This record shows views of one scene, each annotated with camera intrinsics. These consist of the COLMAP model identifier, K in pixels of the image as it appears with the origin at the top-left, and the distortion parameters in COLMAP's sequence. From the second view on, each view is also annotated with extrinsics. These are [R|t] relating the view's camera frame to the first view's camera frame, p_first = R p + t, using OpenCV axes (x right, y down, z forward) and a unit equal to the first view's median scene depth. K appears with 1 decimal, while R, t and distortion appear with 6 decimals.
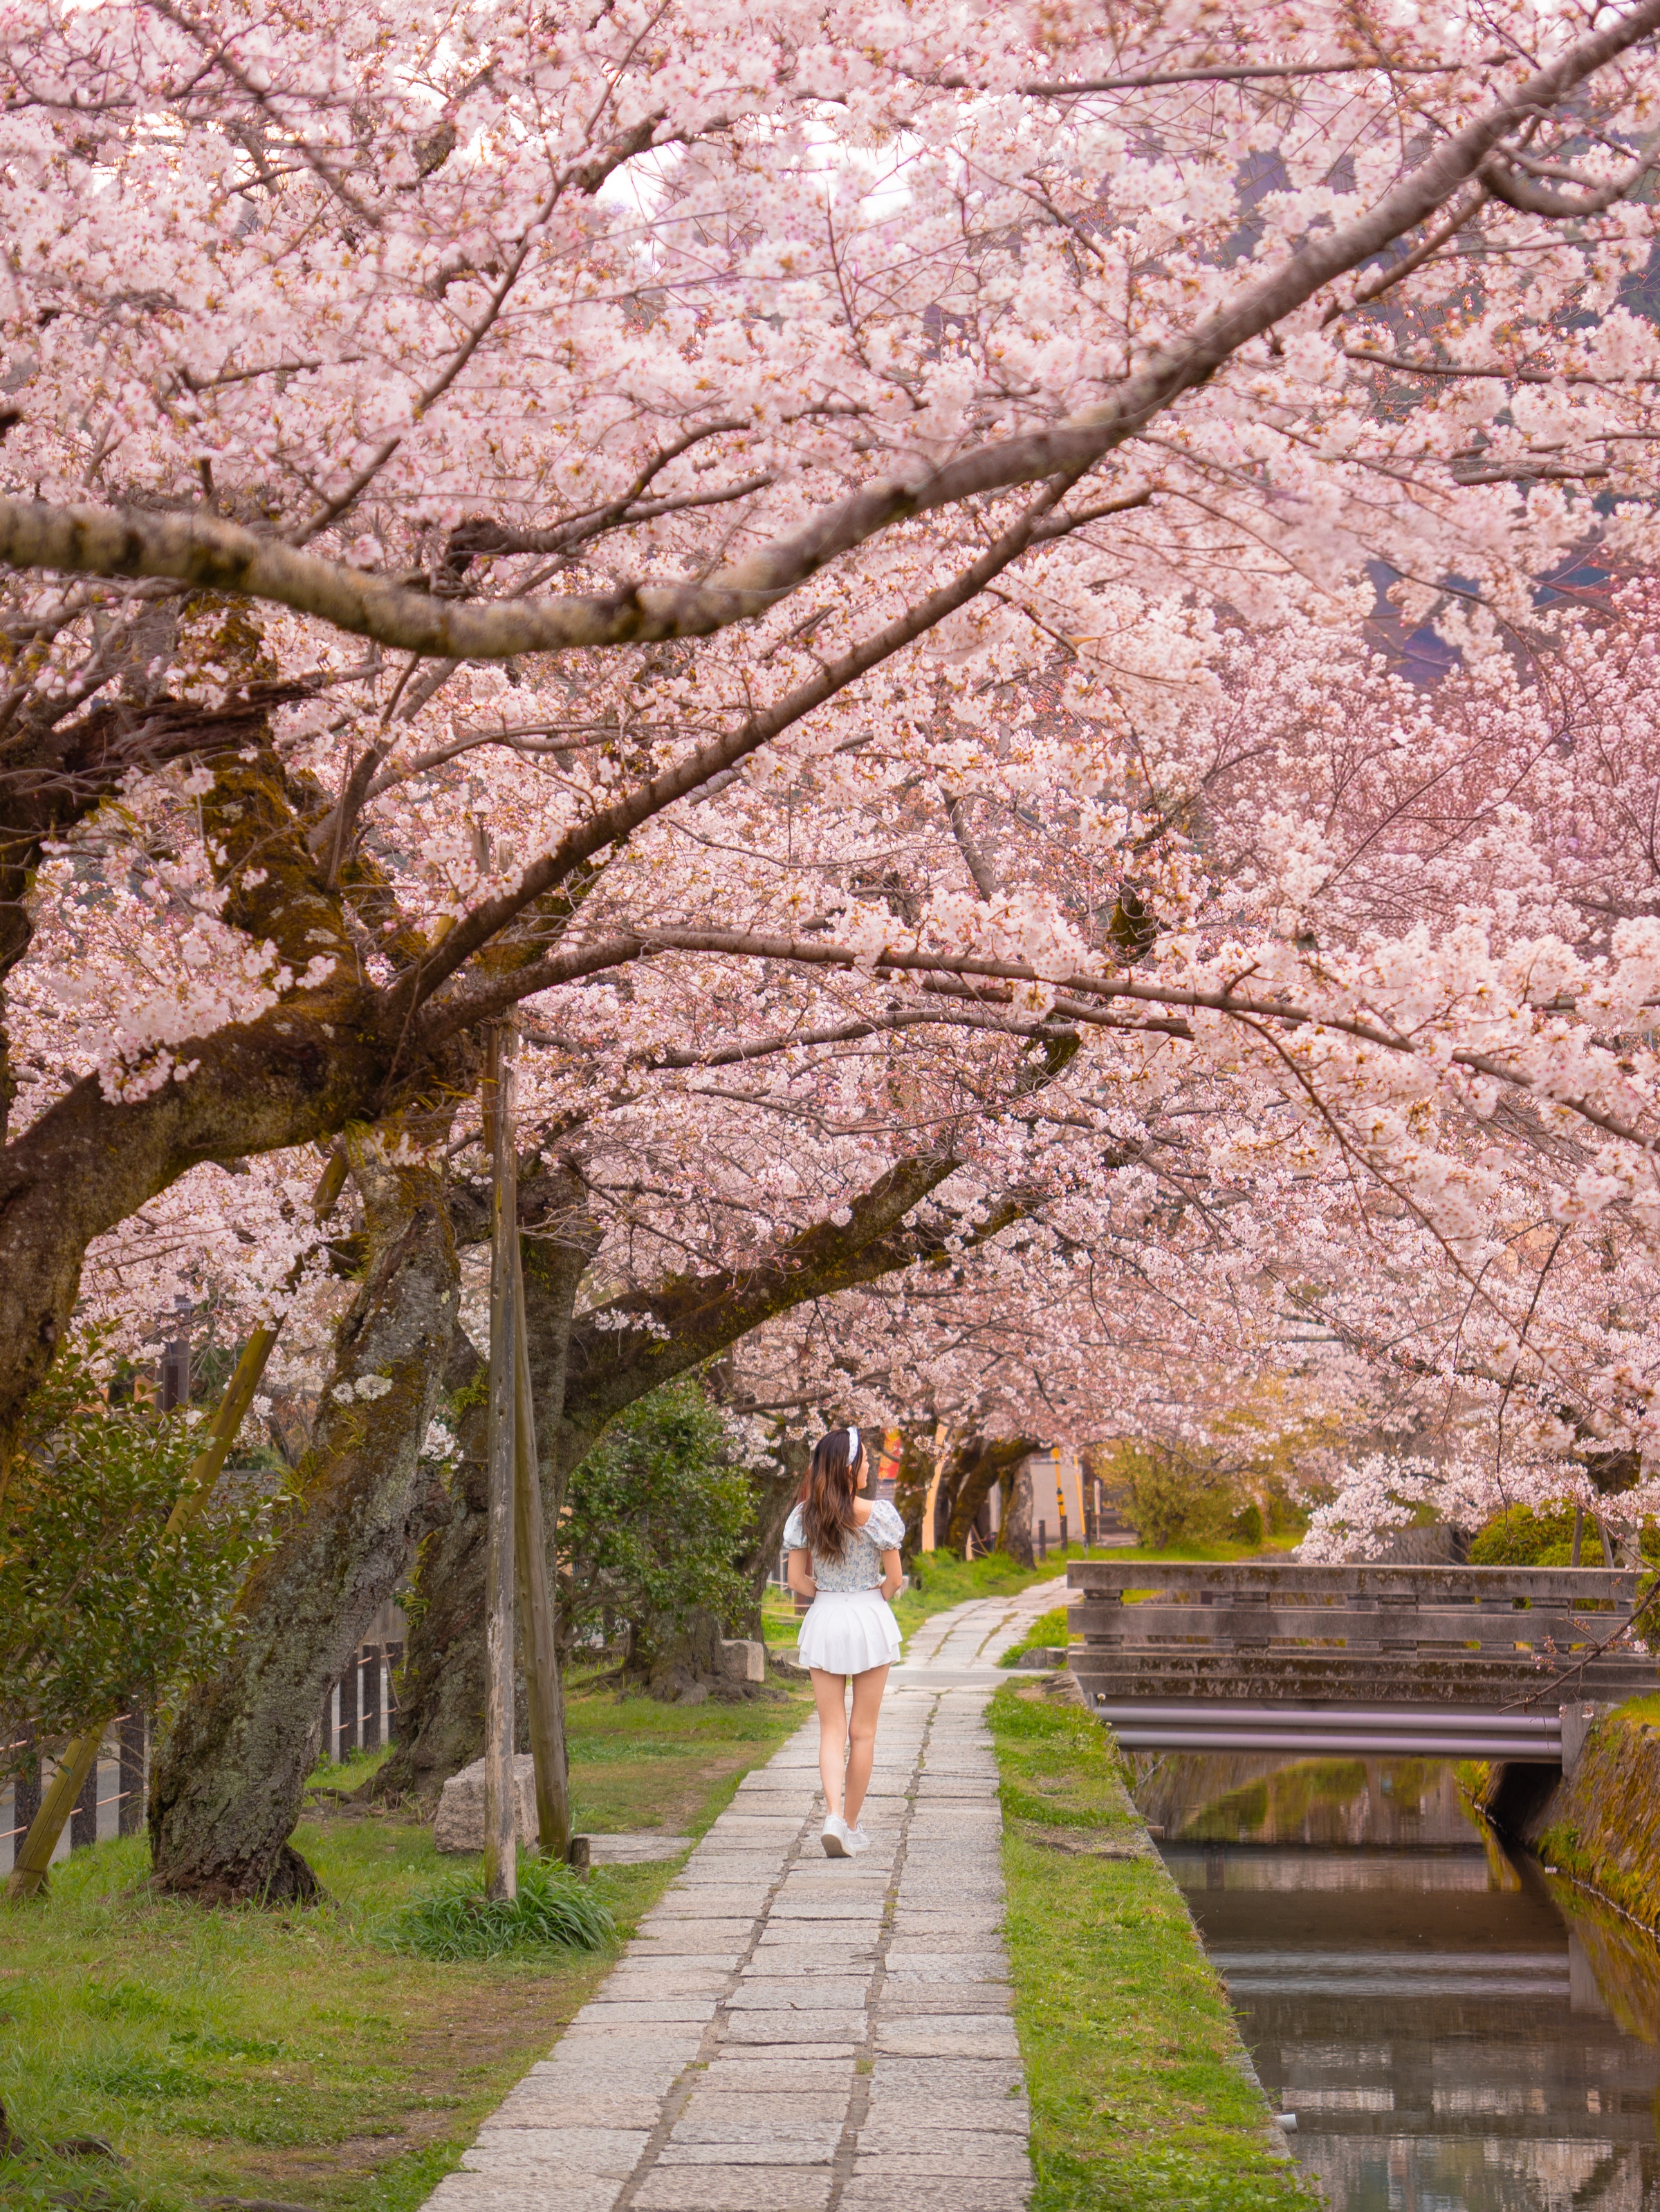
lens RADIAL K [[4845.4, 0, 830.0], [0, 4845.4, 1106.3], [0, 0, 1]] dist [0.302115, 0.000000]
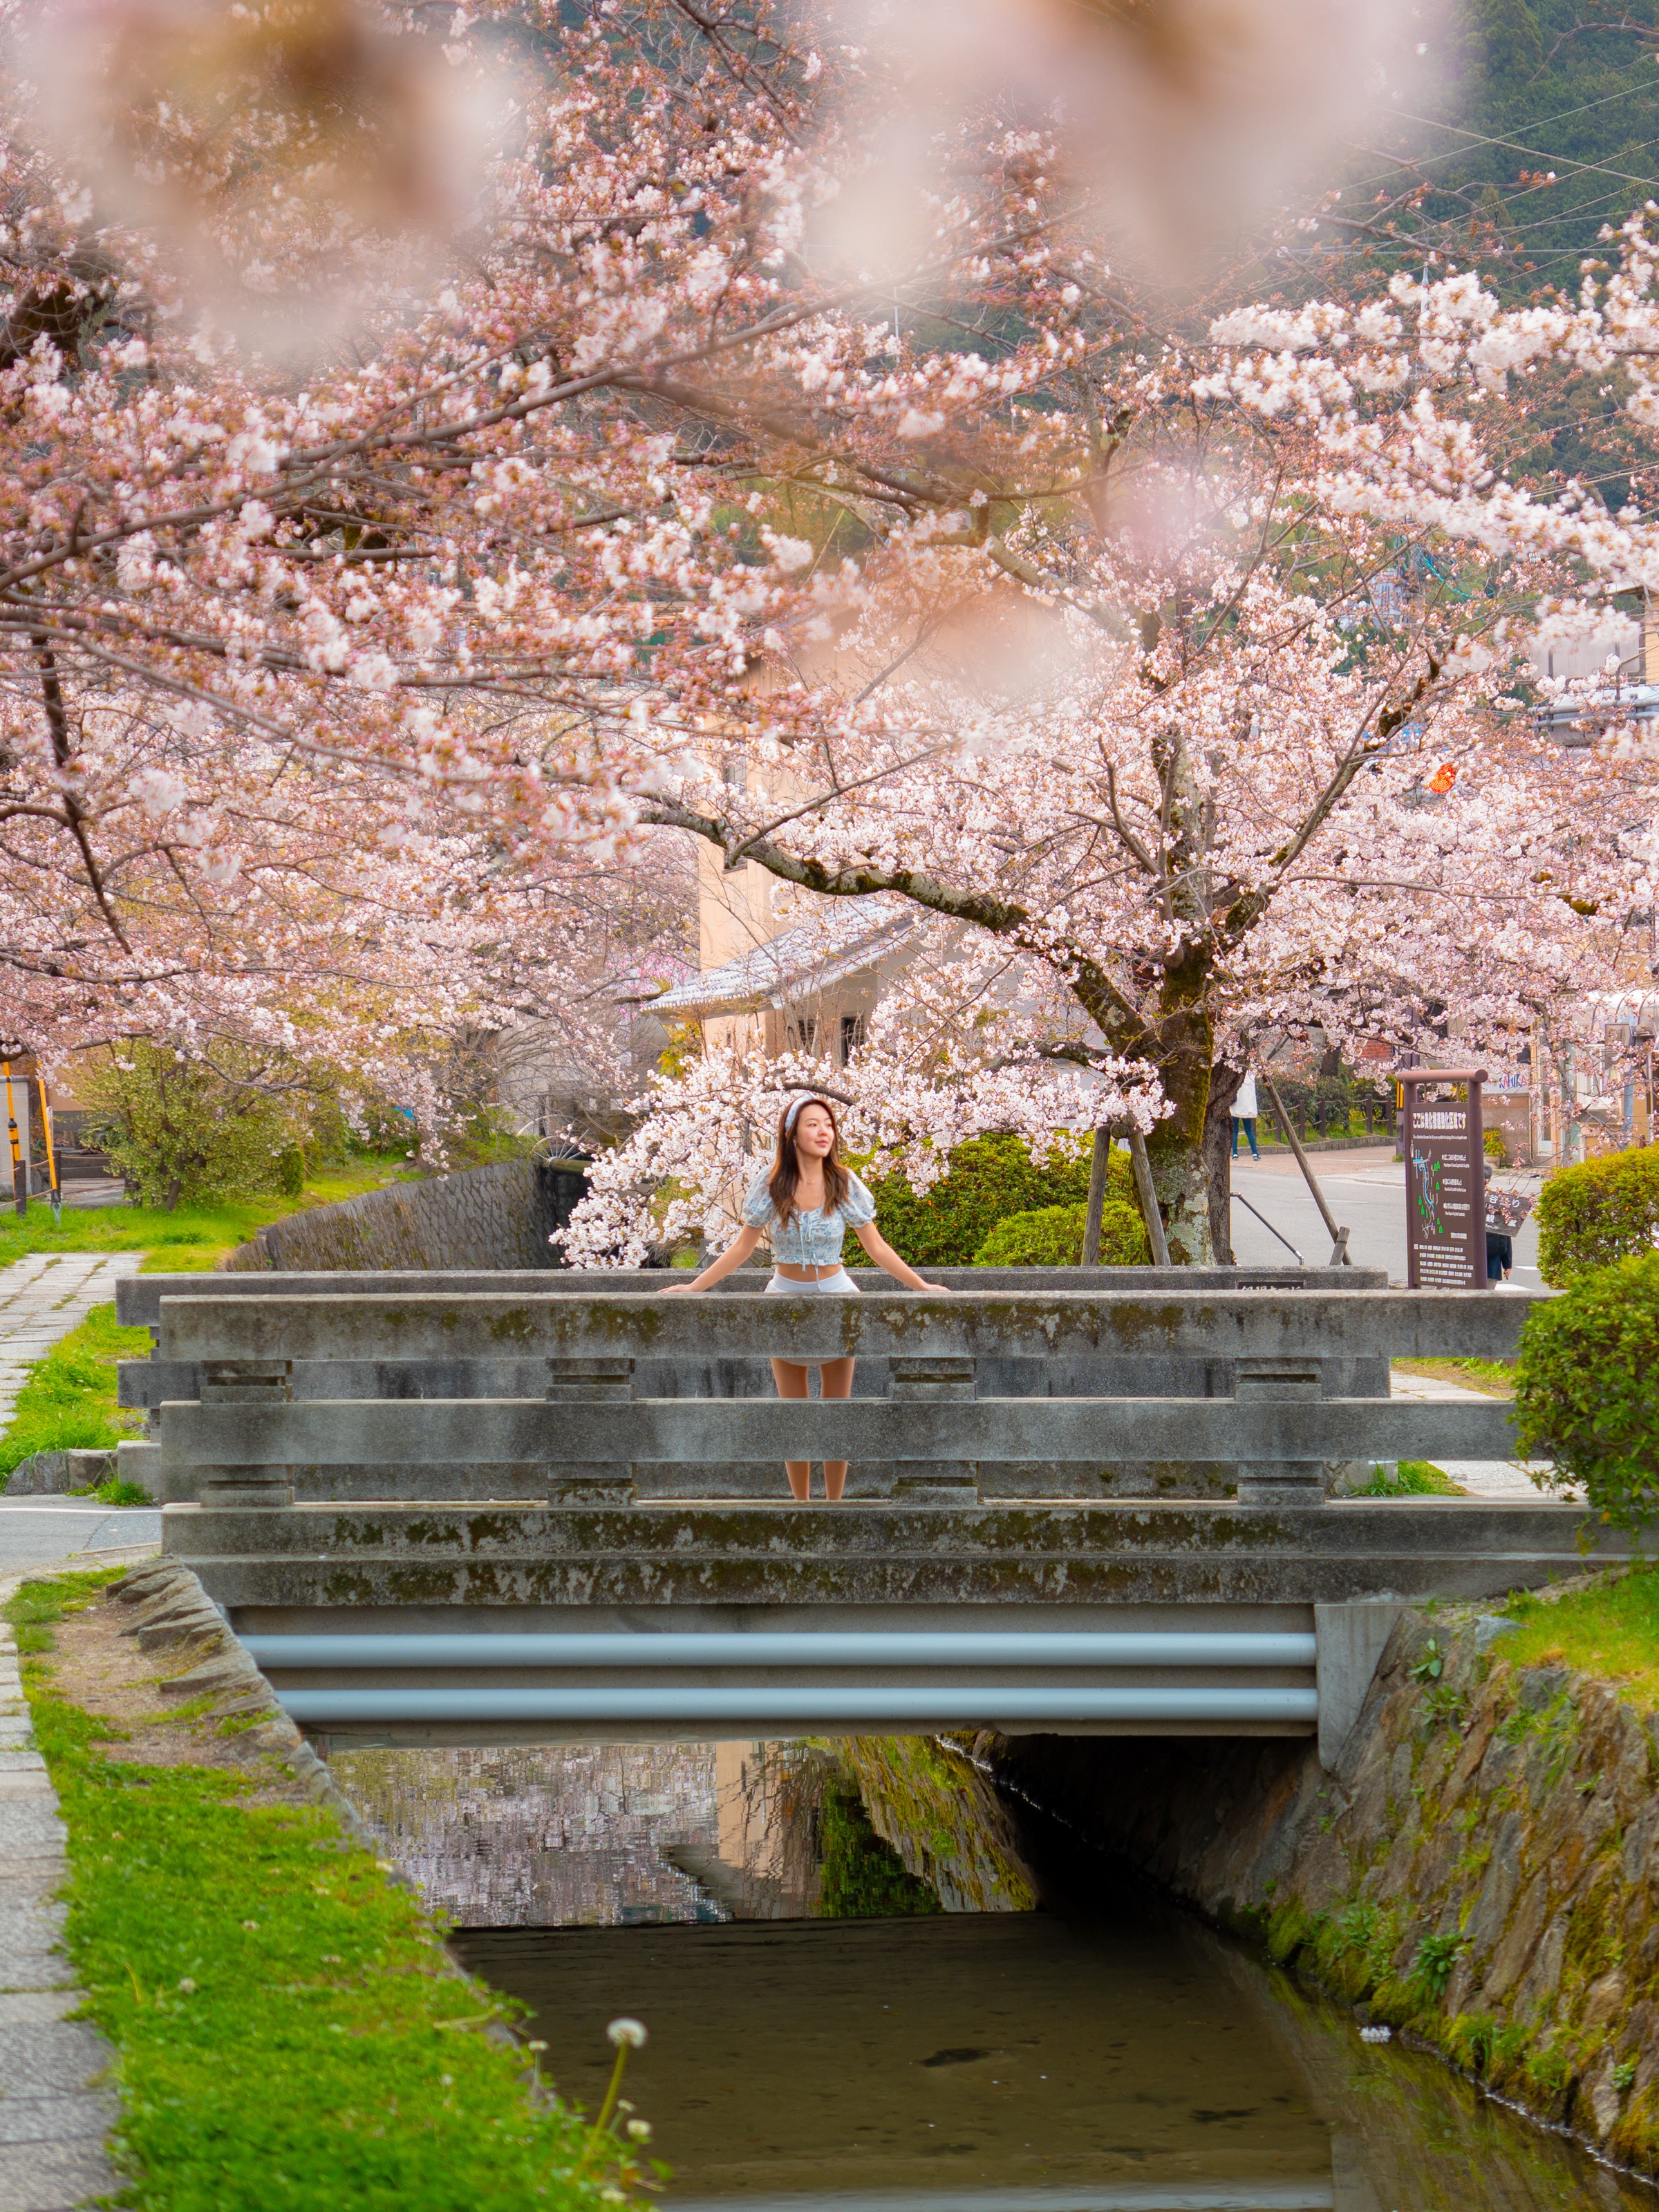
lens RADIAL K [[4844.7, 0, 829.0], [0, 4844.7, 1106.3], [0, 0, 1]] dist [0.302115, 0.000000]
pose [[0.974361, -0.011439, 0.224701, 0.010170], [-0.006161, 0.996975, 0.077472, 0.043925], [-0.224907, -0.076870, 0.971343, 0.580735]]
